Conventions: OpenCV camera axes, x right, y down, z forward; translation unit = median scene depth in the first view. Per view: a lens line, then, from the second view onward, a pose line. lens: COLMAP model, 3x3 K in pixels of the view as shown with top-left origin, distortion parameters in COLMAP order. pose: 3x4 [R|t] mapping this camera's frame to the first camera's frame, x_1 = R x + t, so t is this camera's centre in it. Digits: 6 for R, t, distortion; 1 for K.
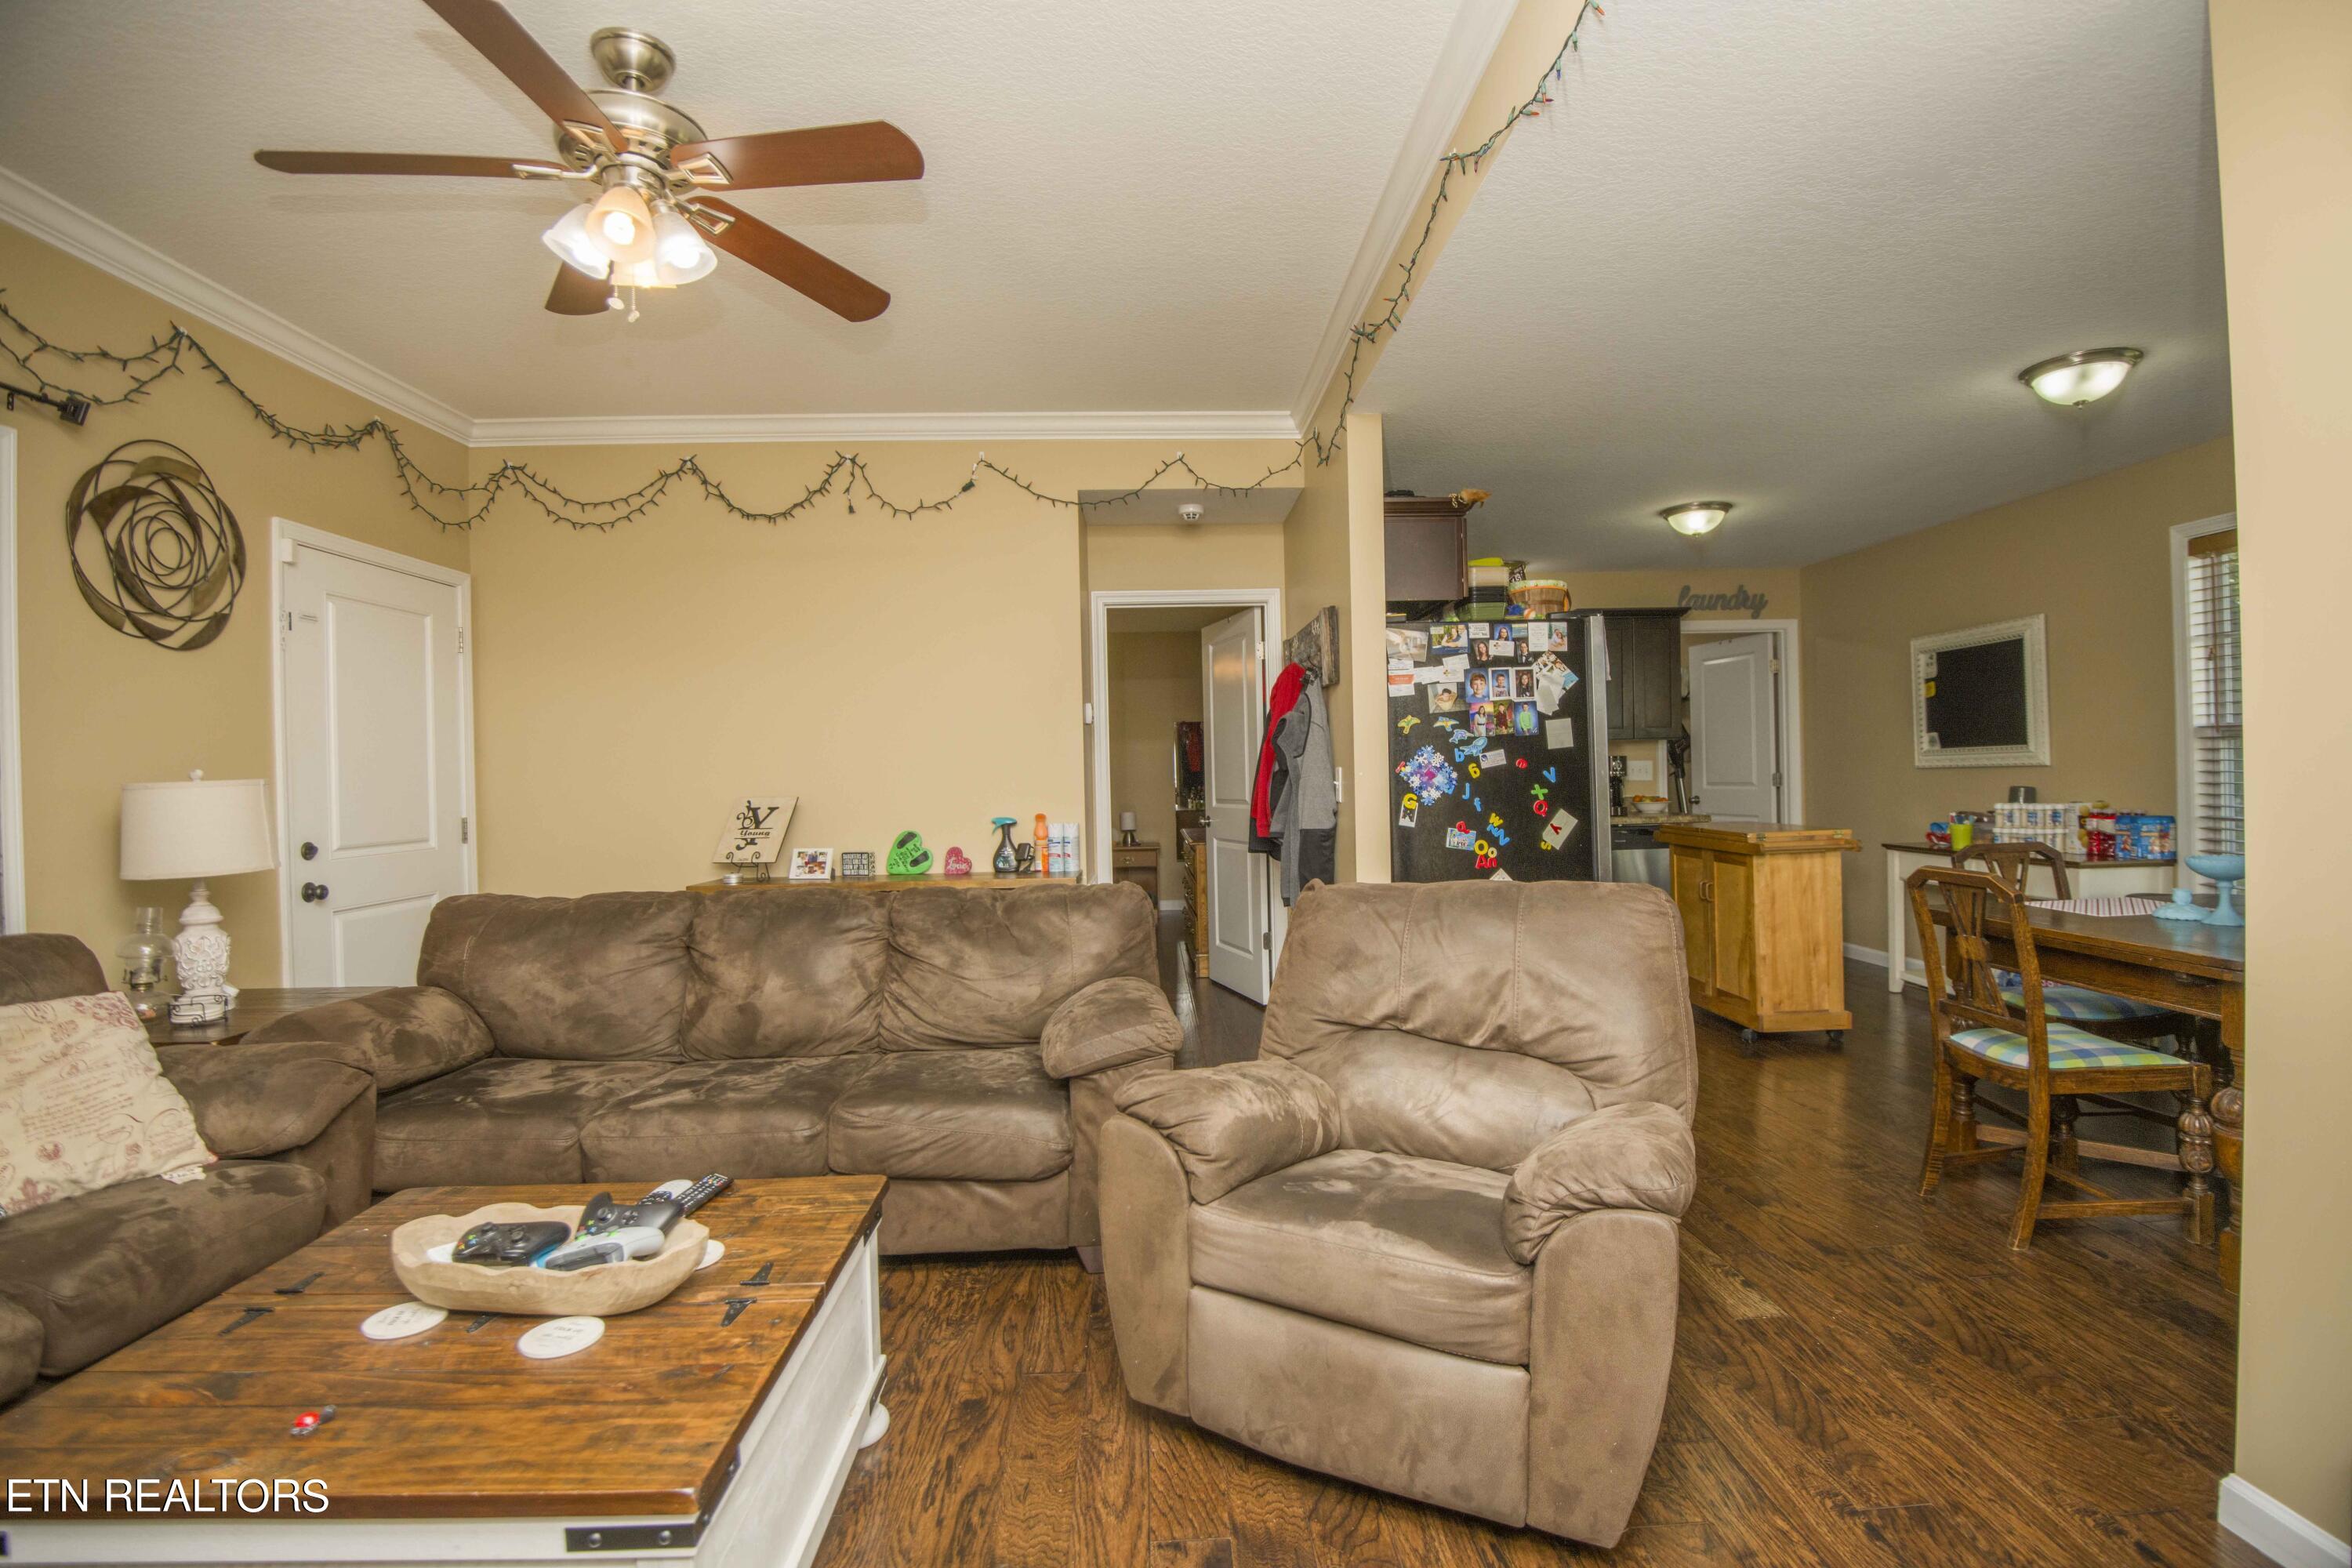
lens RADIAL K [[1079.0, 0, 1193.1], [0, 1079.0, 775.5], [0, 0, 1]] dist [-0.002418, -0.021175]
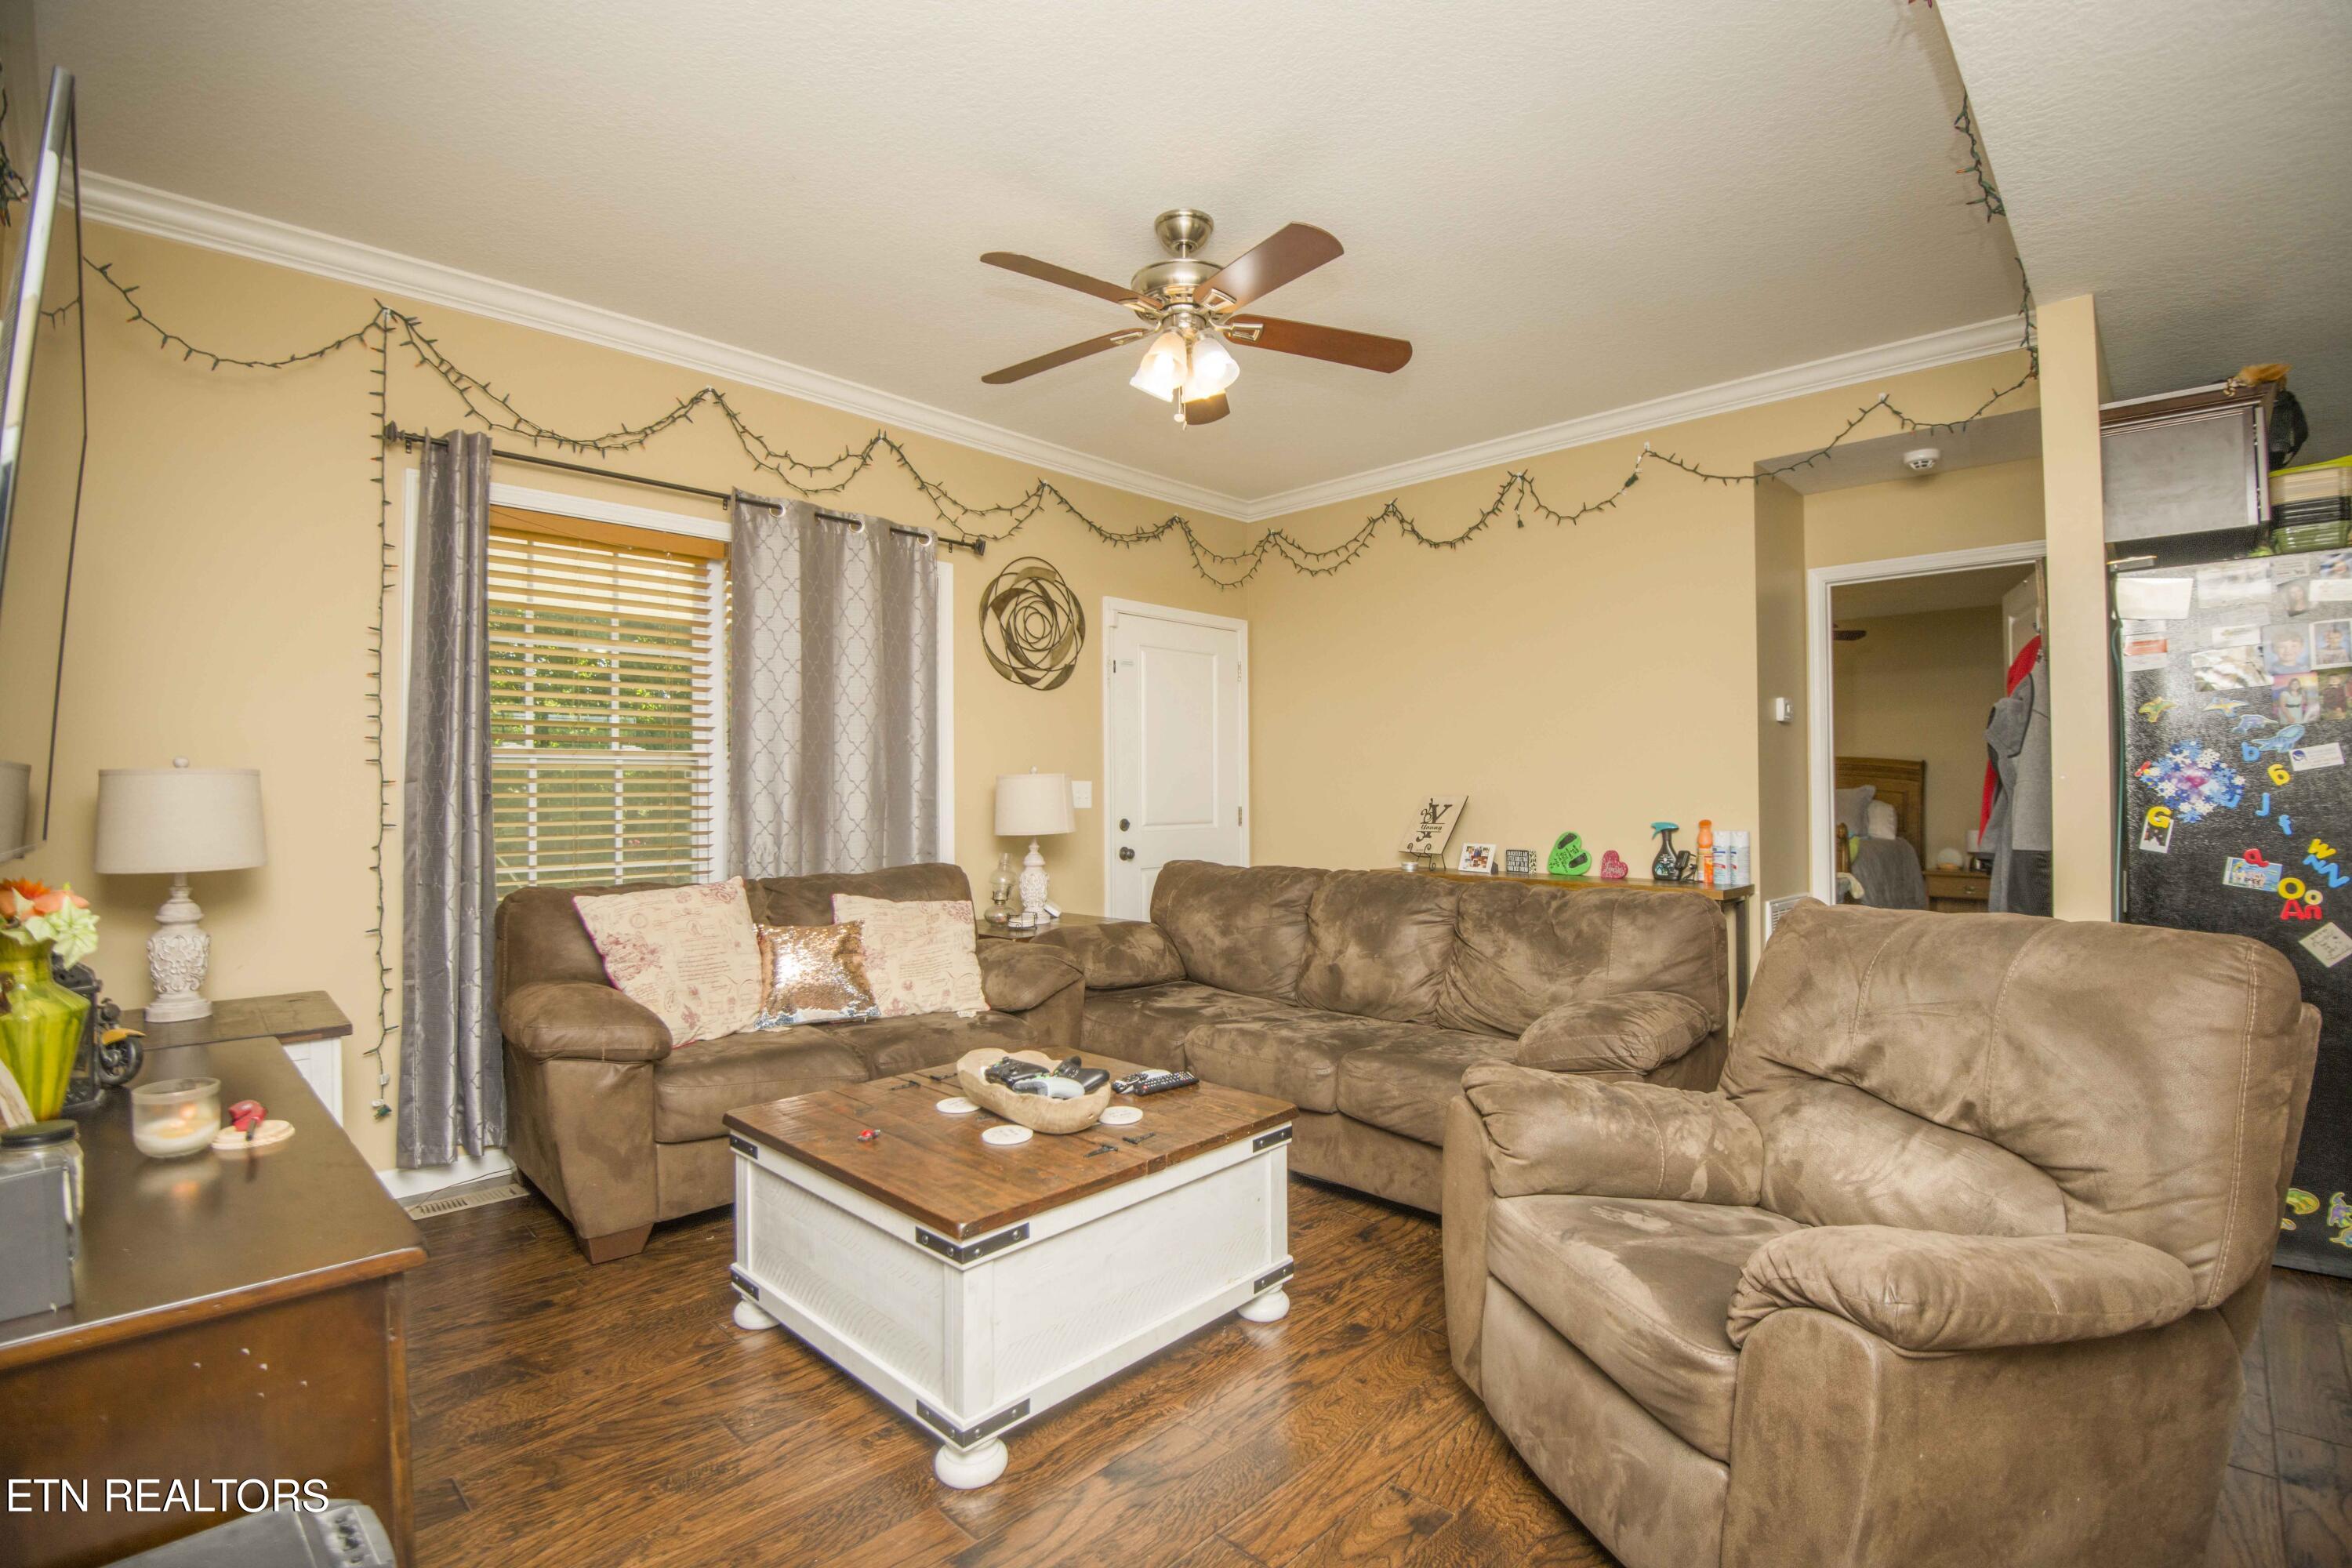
lens RADIAL K [[1076.0, 0, 1185.4], [0, 1076.0, 781.6], [0, 0, 1]] dist [-0.003438, -0.022840]
pose [[0.690898, 0.010622, -0.722874, 0.258386], [-0.012169, 0.999921, 0.003063, 0.006304], [0.722850, 0.006680, 0.690973, 0.048193]]
